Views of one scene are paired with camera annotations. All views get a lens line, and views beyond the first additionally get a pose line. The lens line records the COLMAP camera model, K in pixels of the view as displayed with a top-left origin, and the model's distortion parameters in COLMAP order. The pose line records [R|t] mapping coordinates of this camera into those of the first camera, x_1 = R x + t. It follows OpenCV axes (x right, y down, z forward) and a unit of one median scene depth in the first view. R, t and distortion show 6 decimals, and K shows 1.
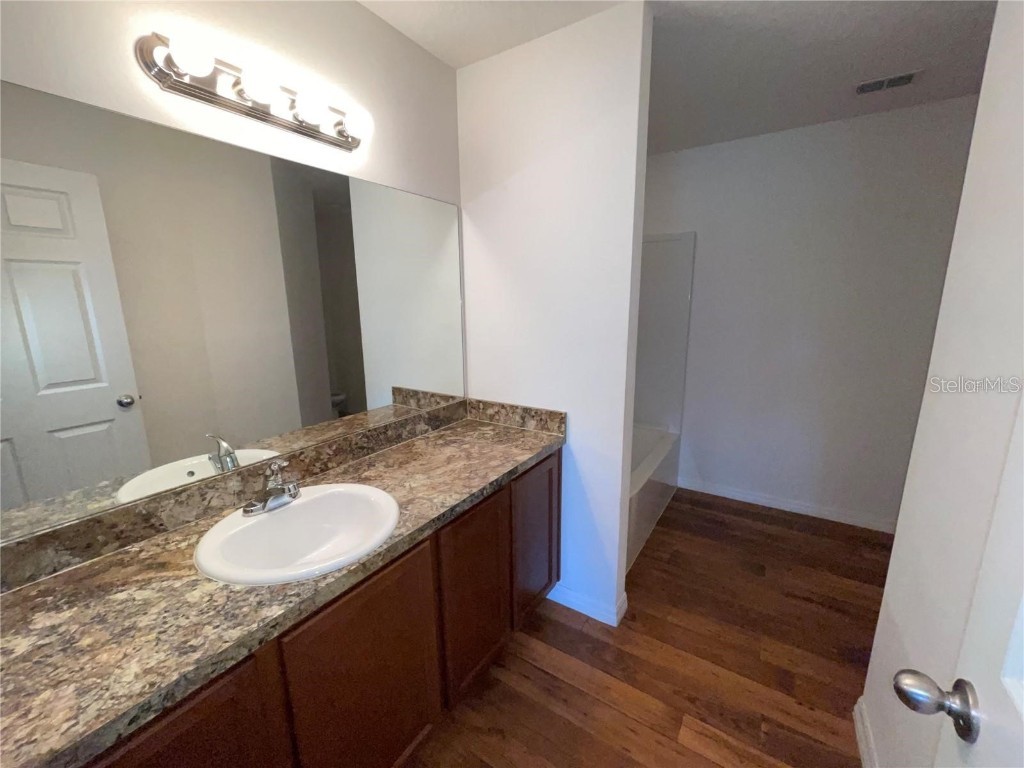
lens RADIAL K [[410.5, 0, 515.0], [0, 410.5, 383.2], [0, 0, 1]] dist [-0.004321, 0.000154]
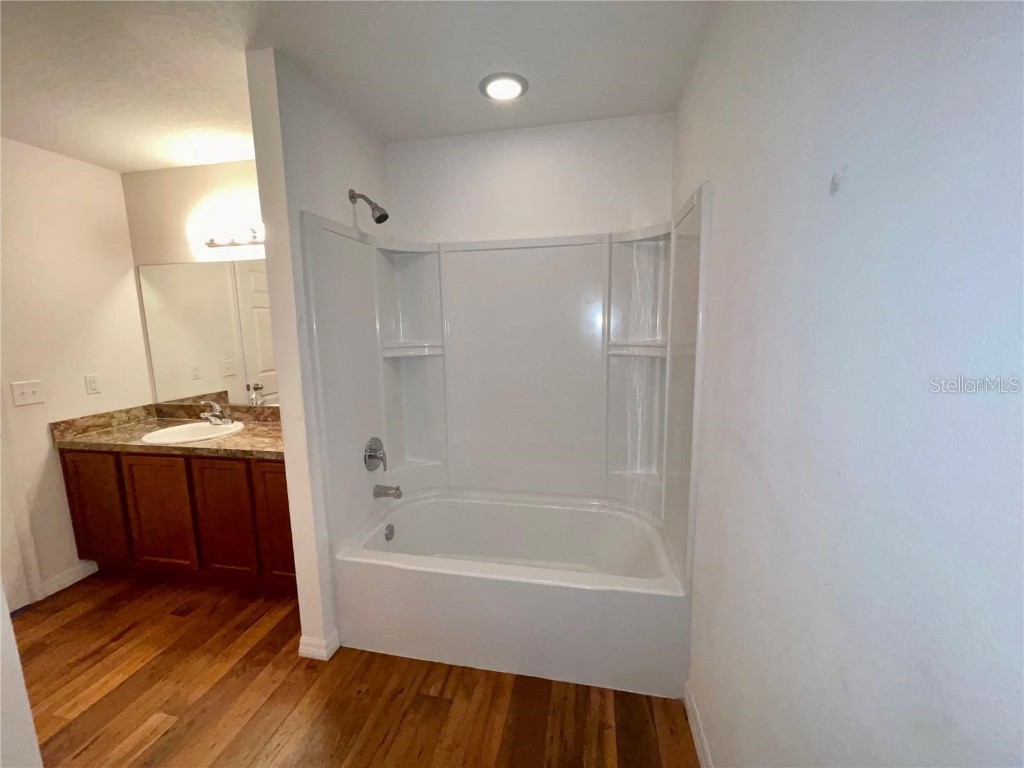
lens RADIAL K [[410.5, 0, 515.7], [0, 410.5, 387.8], [0, 0, 1]] dist [-0.004321, 0.000154]
pose [[0.375281, 0.143800, -0.915689, 1.620093], [-0.173004, 0.981399, 0.083217, -0.279251], [0.910623, 0.127188, 0.393178, 1.291903]]
